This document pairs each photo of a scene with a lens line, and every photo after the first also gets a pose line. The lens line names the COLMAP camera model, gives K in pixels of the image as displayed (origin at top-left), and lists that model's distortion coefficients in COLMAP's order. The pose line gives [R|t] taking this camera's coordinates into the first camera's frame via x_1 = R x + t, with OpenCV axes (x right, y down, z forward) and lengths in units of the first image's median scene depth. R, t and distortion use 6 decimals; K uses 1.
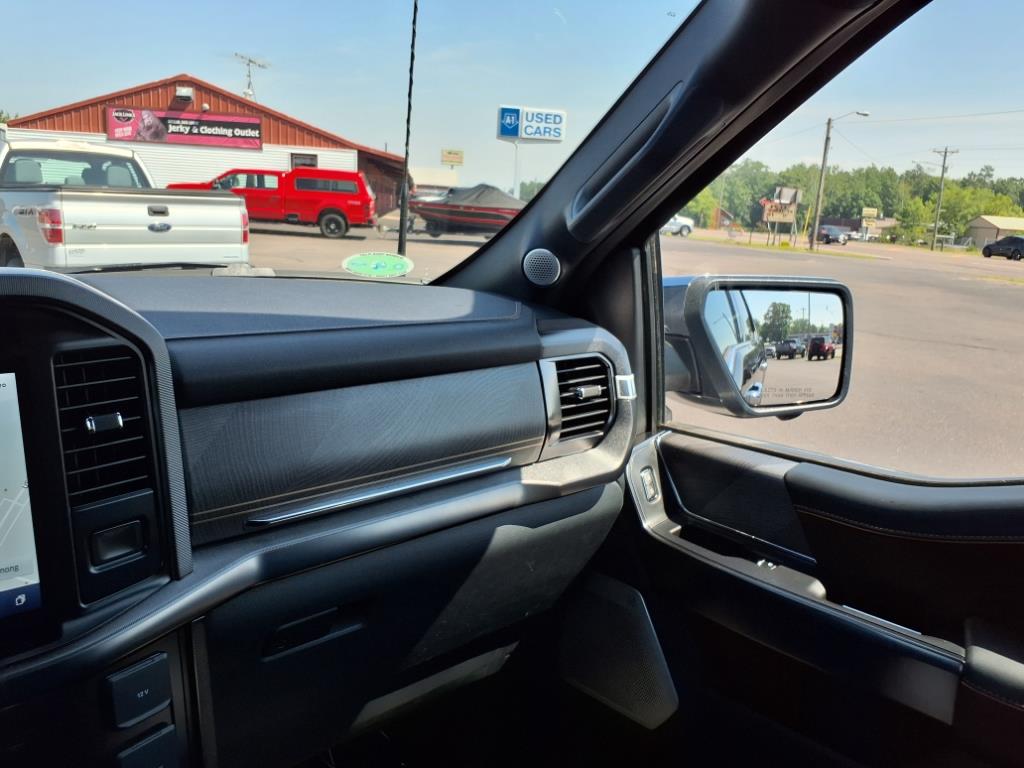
lens RADIAL K [[848.2, 0, 507.5], [0, 848.2, 390.9], [0, 0, 1]] dist [0.007832, -0.034672]
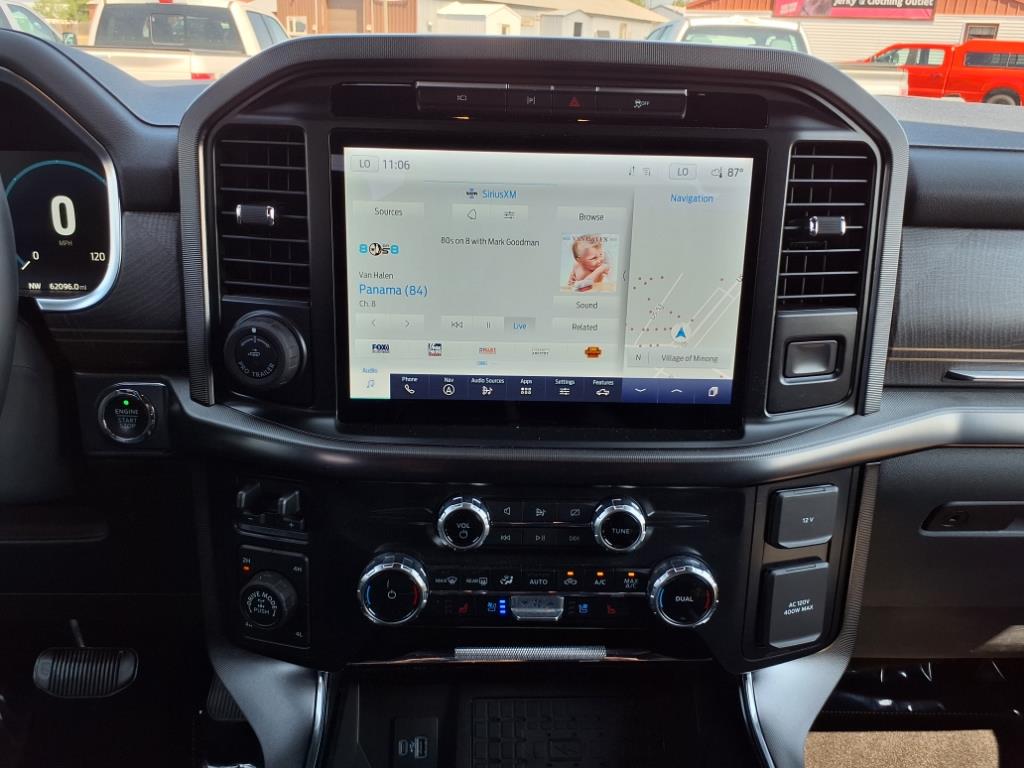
lens RADIAL K [[835.3, 0, 512.0], [0, 835.3, 384.0], [0, 0, 1]] dist [0.059130, -0.090491]
pose [[0.765162, 0.212641, -0.607710, -0.120966], [-0.136379, 0.975998, 0.169793, 0.079308], [0.629228, -0.047040, 0.775796, 0.059047]]
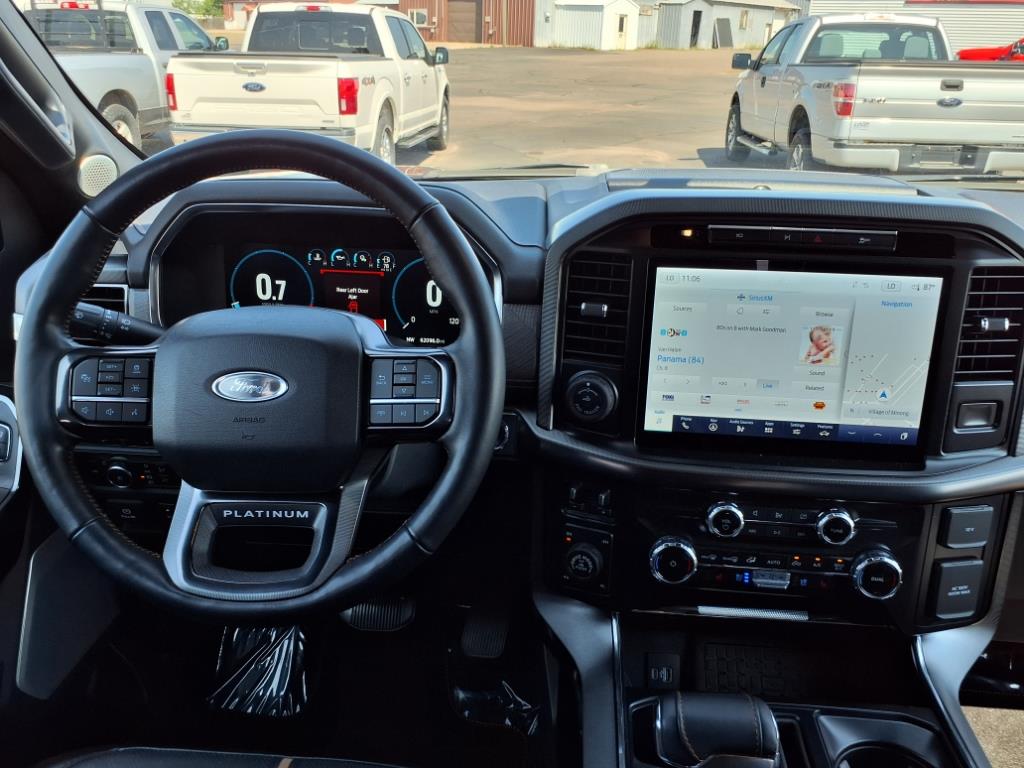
lens RADIAL K [[840.3, 0, 504.0], [0, 840.3, 384.0], [0, 0, 1]] dist [-0.003112, -0.013913]
pose [[0.671643, 0.246675, -0.698604, -0.048403], [-0.144764, 0.968464, 0.202784, -0.021202], [0.726594, -0.035066, 0.686172, -0.358082]]
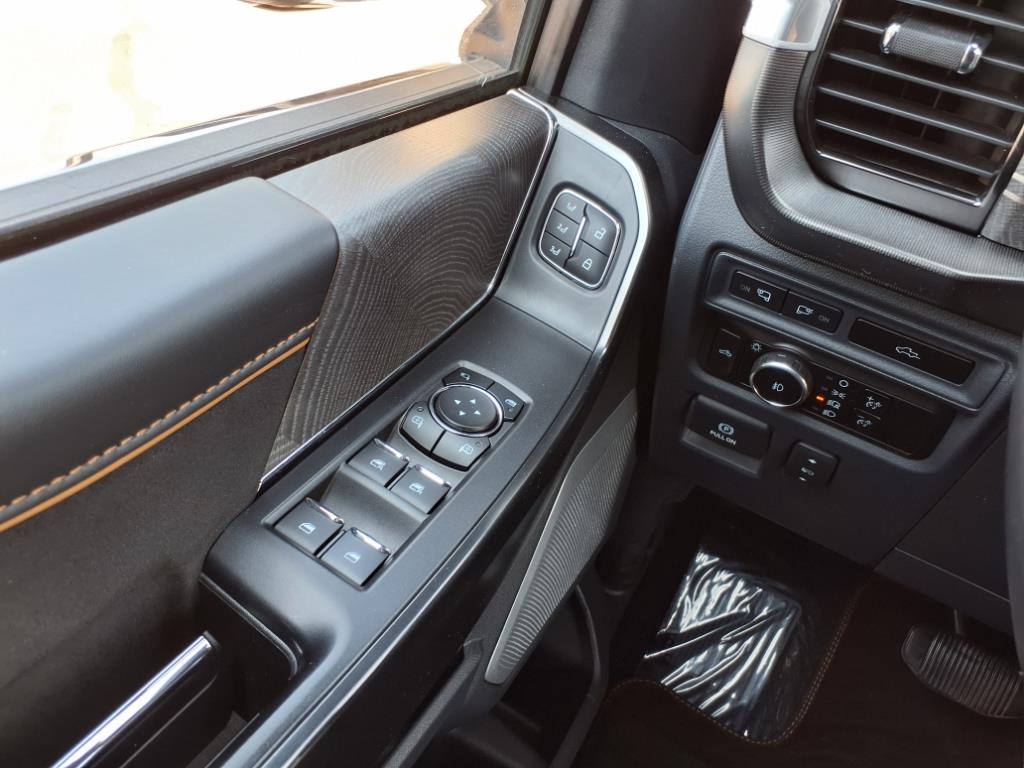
lens RADIAL K [[806.9, 0, 508.7], [0, 806.9, 414.8], [0, 0, 1]] dist [0.084139, -0.141250]
pose [[0.291163, 0.604486, -0.741499, -0.920122], [-0.339426, 0.789930, 0.510686, 0.244259], [0.894435, 0.102992, 0.435177, -0.350559]]
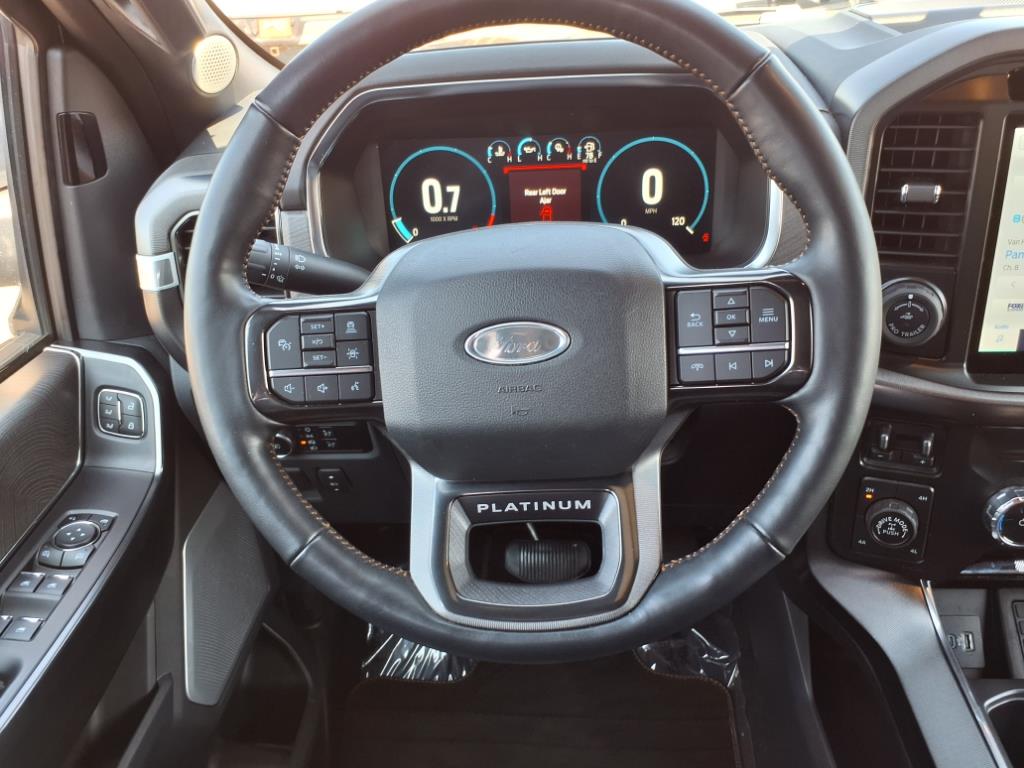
lens RADIAL K [[859.2, 0, 511.1], [0, 859.2, 404.3], [0, 0, 1]] dist [0.098324, -0.182178]
pose [[0.660627, 0.303649, -0.686564, -0.385681], [-0.068201, 0.935041, 0.347919, 0.015977], [0.747610, -0.183021, 0.638422, -0.374825]]
